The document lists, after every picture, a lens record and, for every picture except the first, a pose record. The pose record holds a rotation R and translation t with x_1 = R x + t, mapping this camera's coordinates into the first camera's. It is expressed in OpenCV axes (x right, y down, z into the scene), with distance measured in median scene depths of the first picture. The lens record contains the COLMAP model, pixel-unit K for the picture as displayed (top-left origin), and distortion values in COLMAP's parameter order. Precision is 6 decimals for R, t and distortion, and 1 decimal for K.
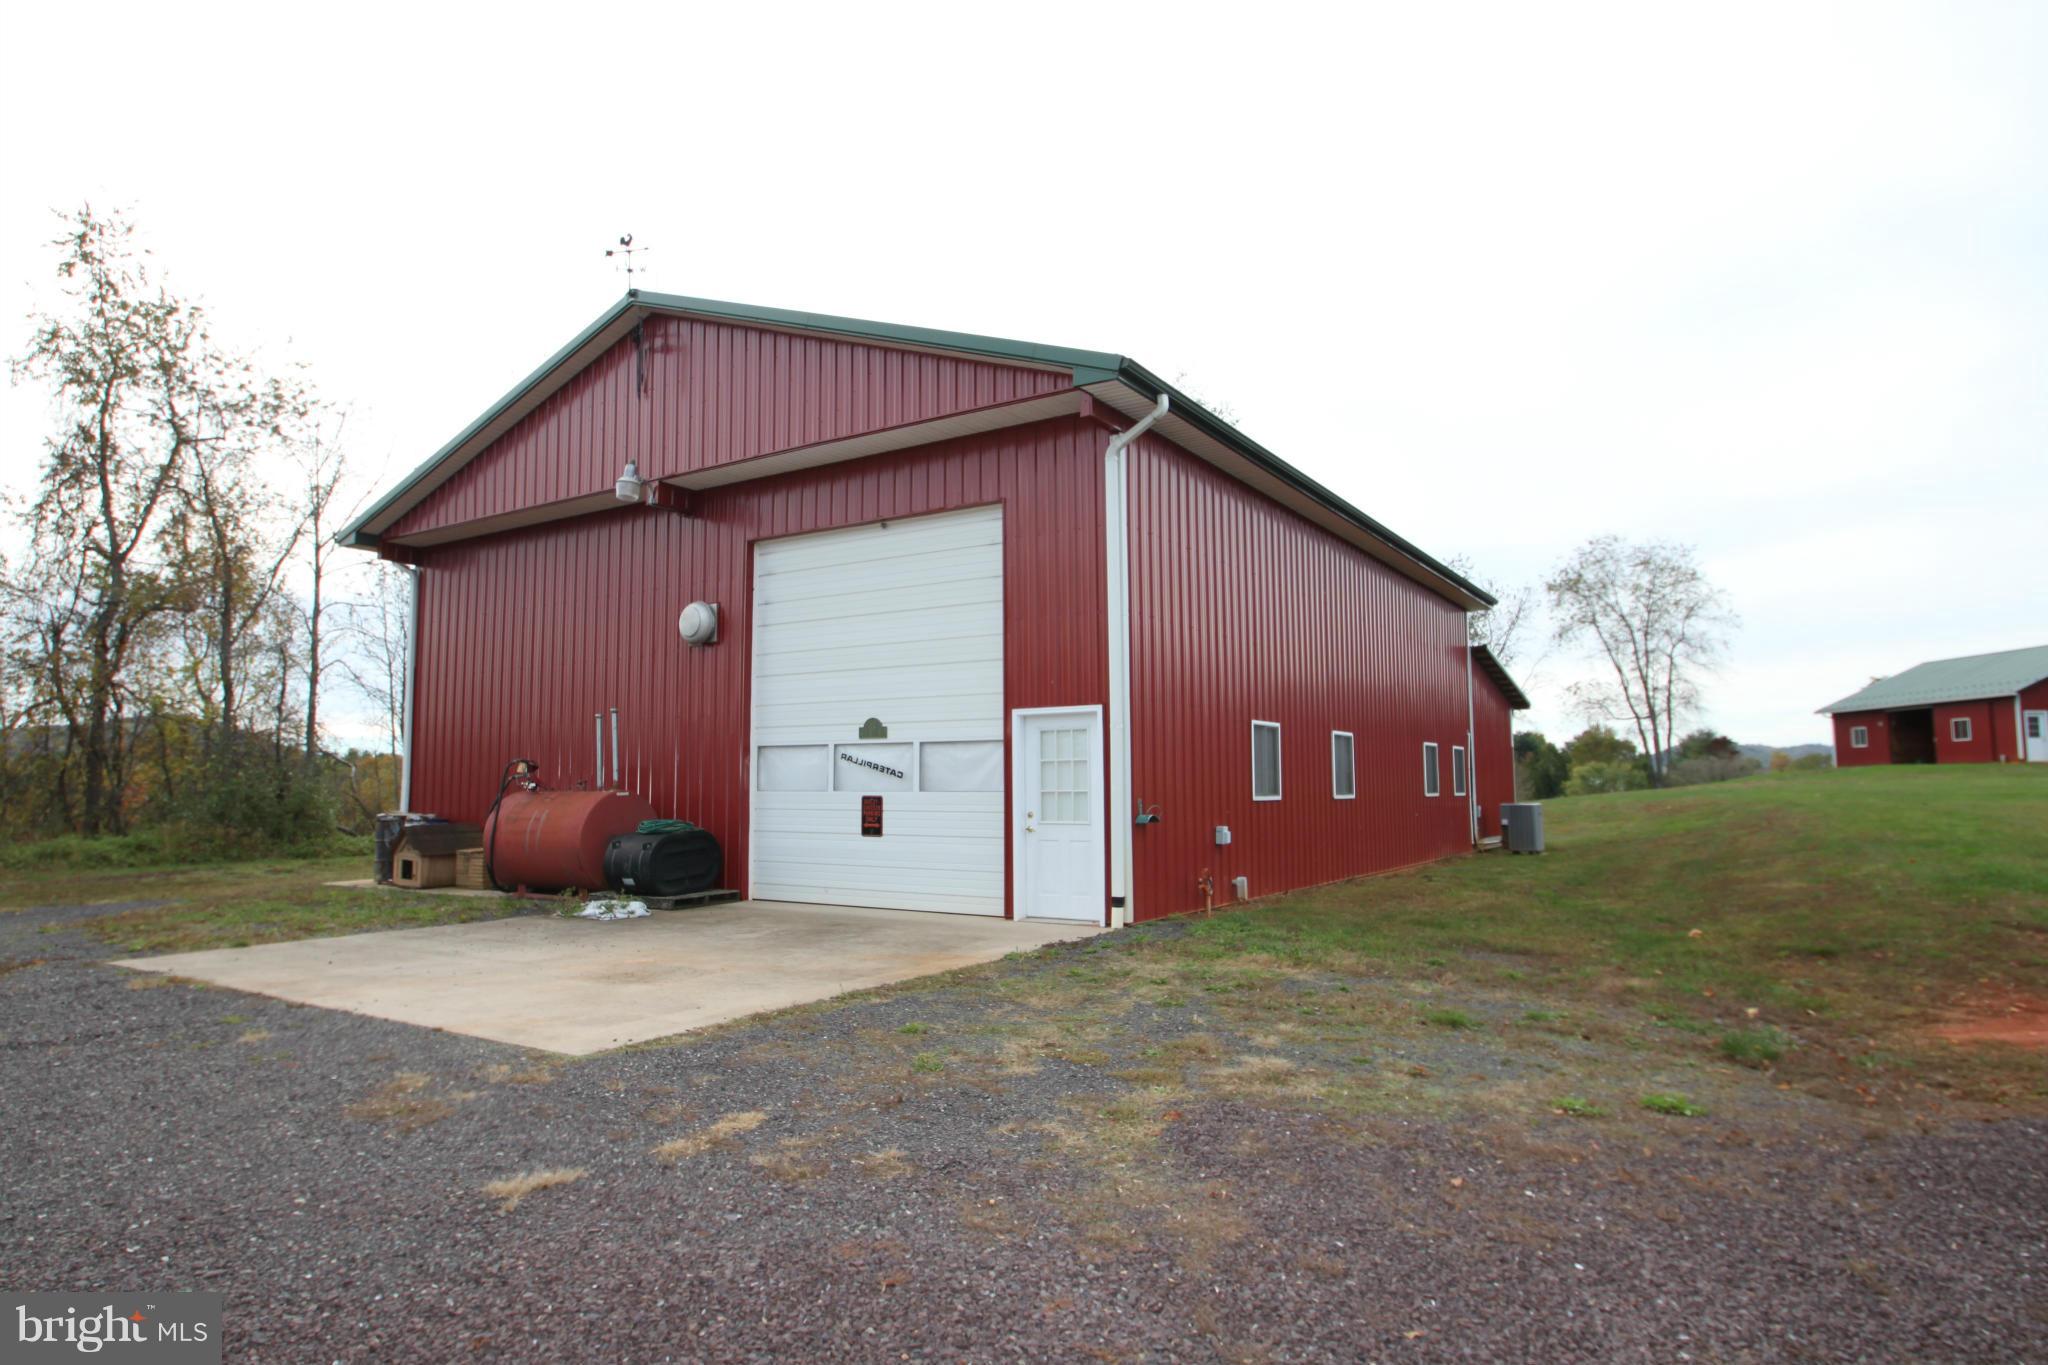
lens RADIAL K [[1242.5, 0, 1024.0], [0, 1242.5, 682.5], [0, 0, 1]] dist [0.000280, -0.001120]
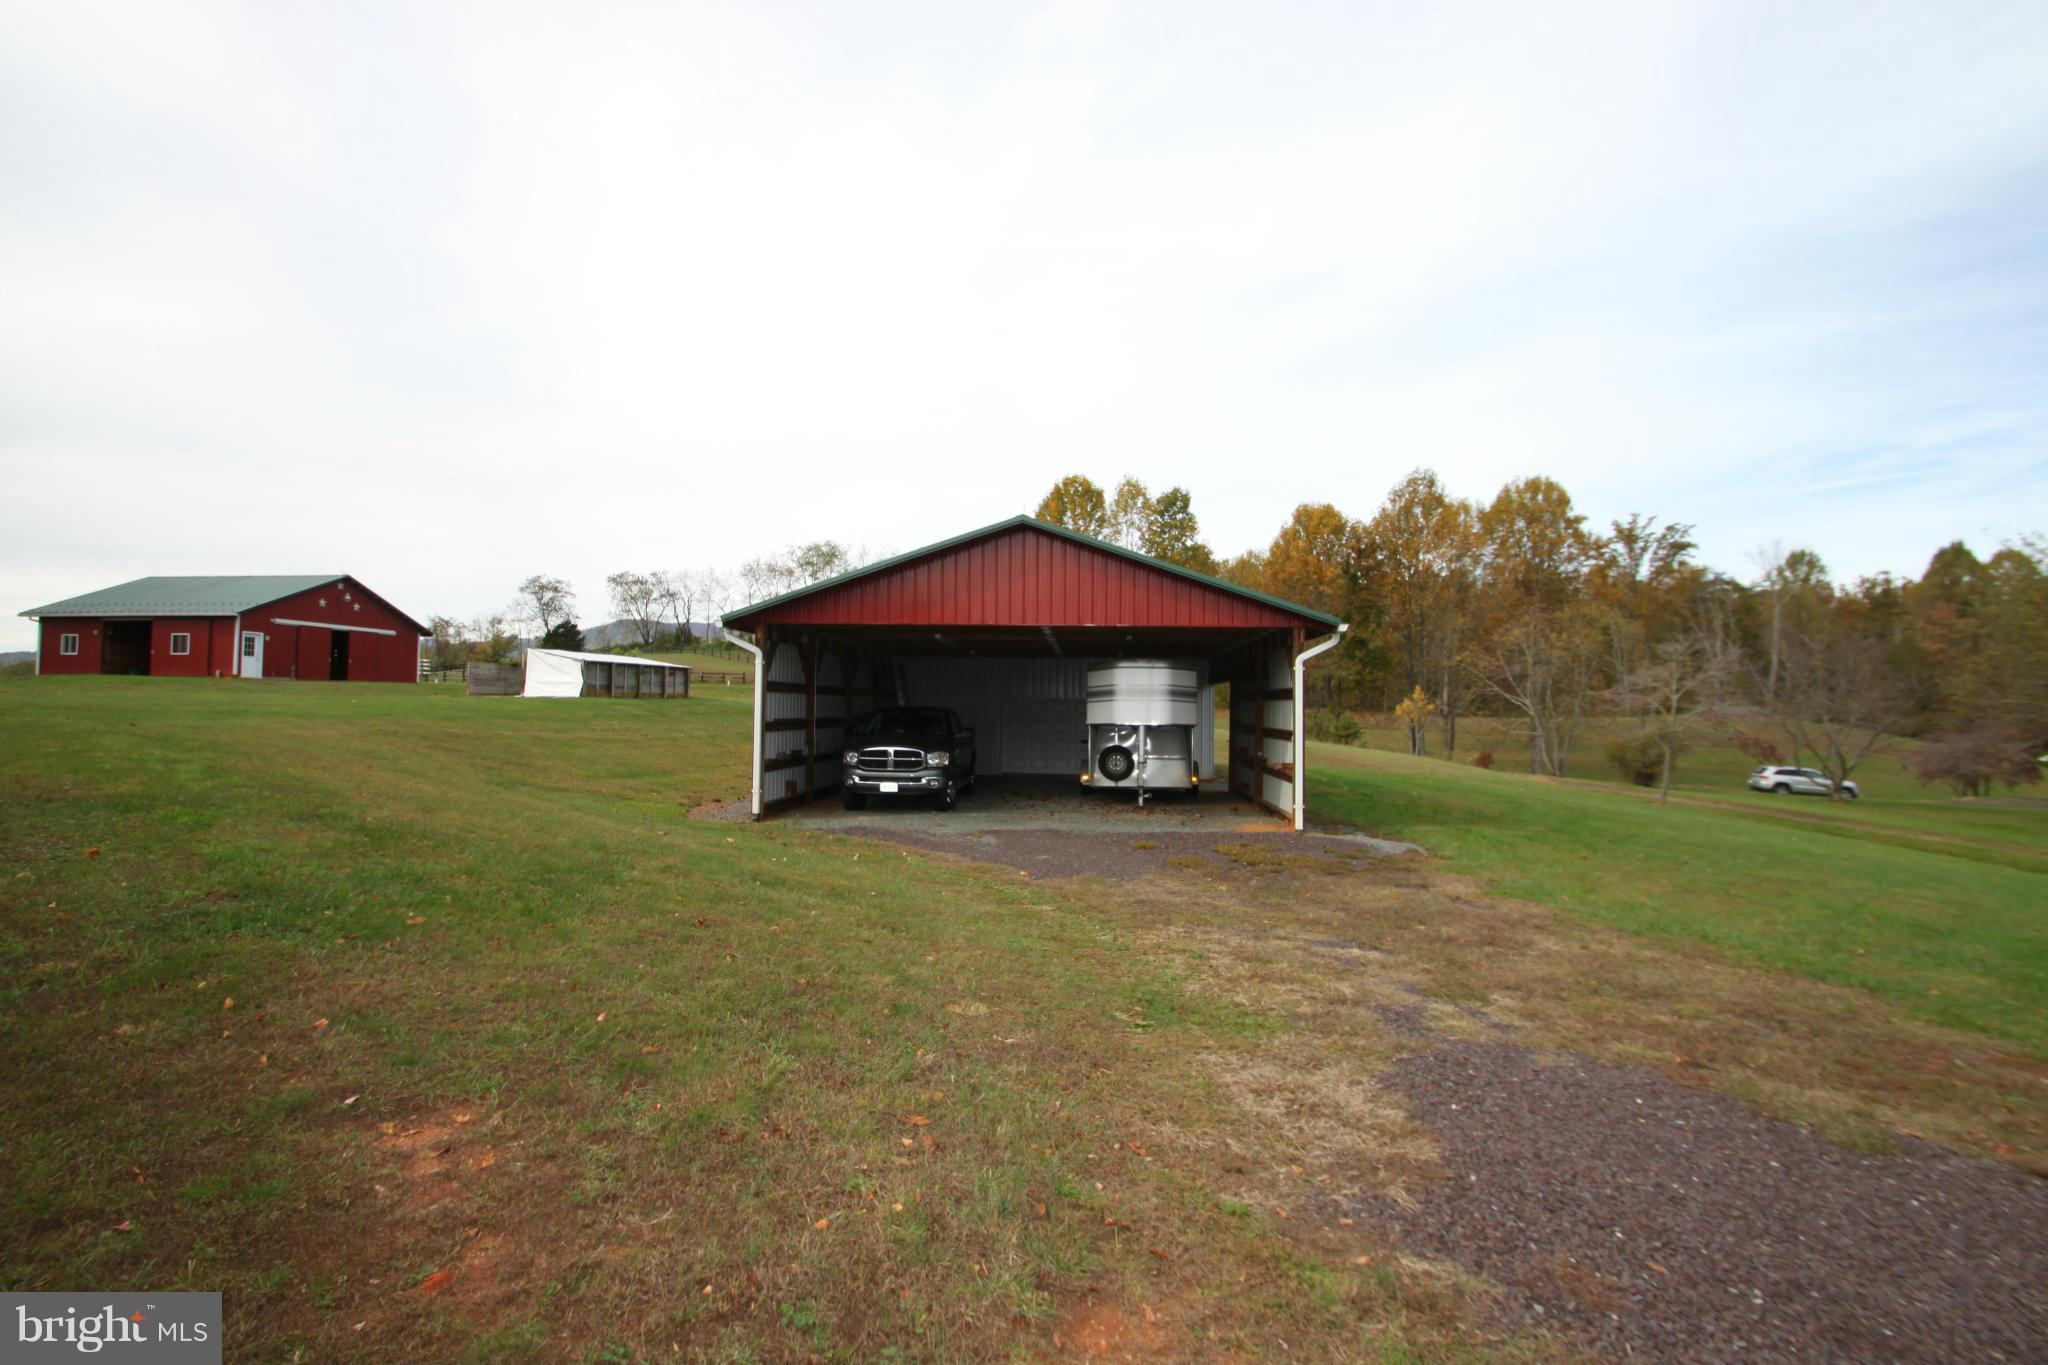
lens RADIAL K [[934.0, 0, 1004.8], [0, 934.0, 672.6], [0, 0, 1]] dist [0.002324, -0.014760]
pose [[0.189863, 0.046994, 0.980685, 0.120939], [-0.102878, 0.994307, -0.027729, 0.011479], [-0.976406, -0.095626, 0.193616, 0.166855]]
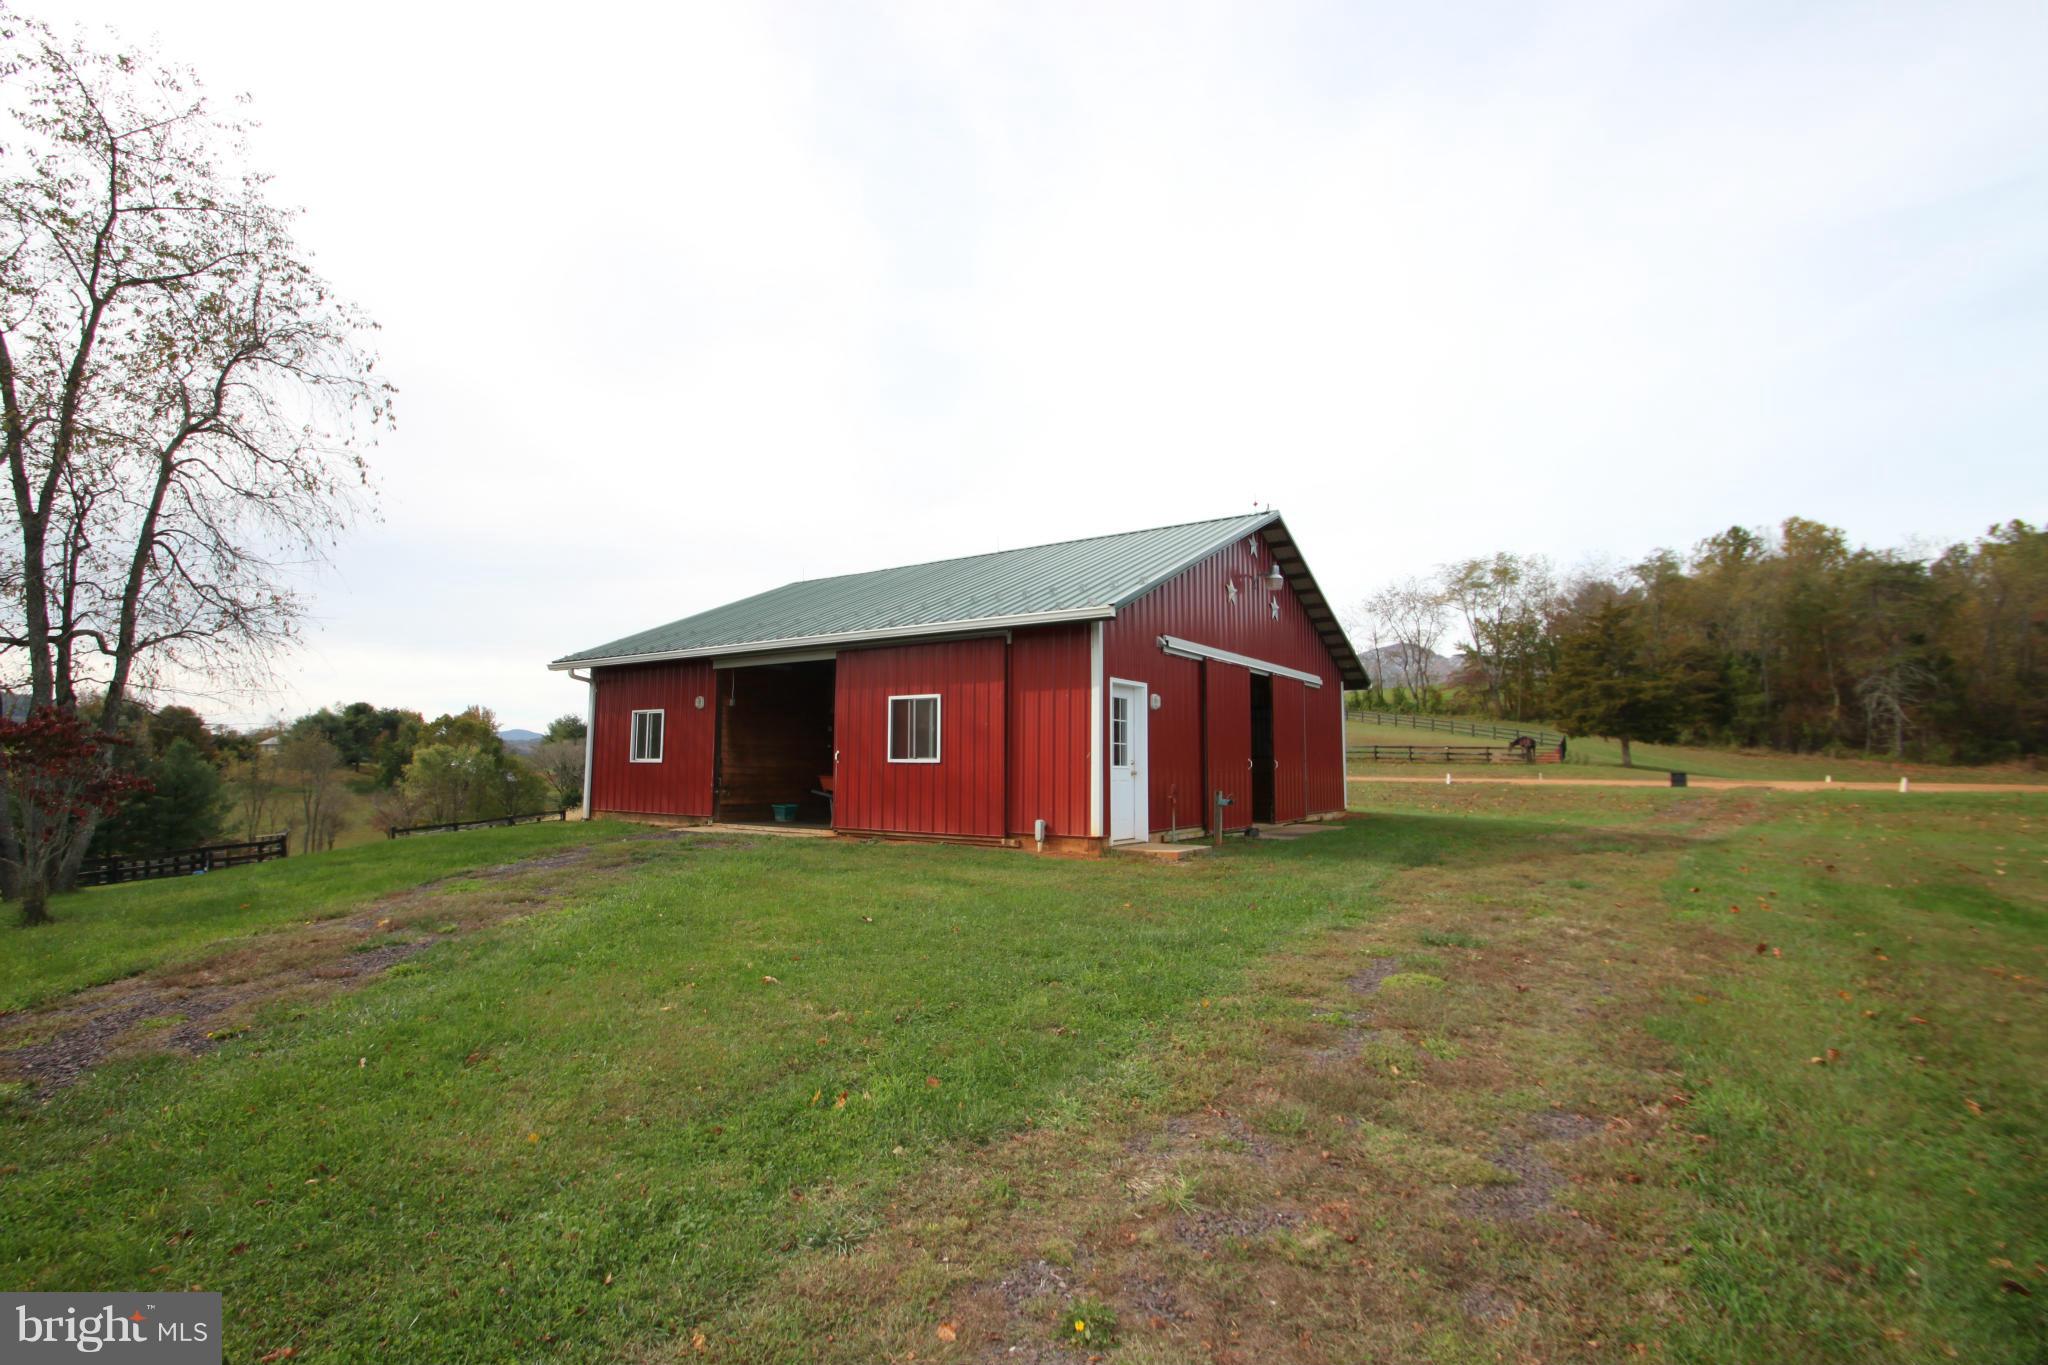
lens RADIAL K [[934.0, 0, 1004.8], [0, 934.0, 672.6], [0, 0, 1]] dist [0.002324, -0.014760]
pose [[0.603727, 0.093446, 0.791696, 0.542166], [-0.085520, 0.994967, -0.052224, 0.032021], [-0.792591, -0.036176, 0.608680, 0.786699]]
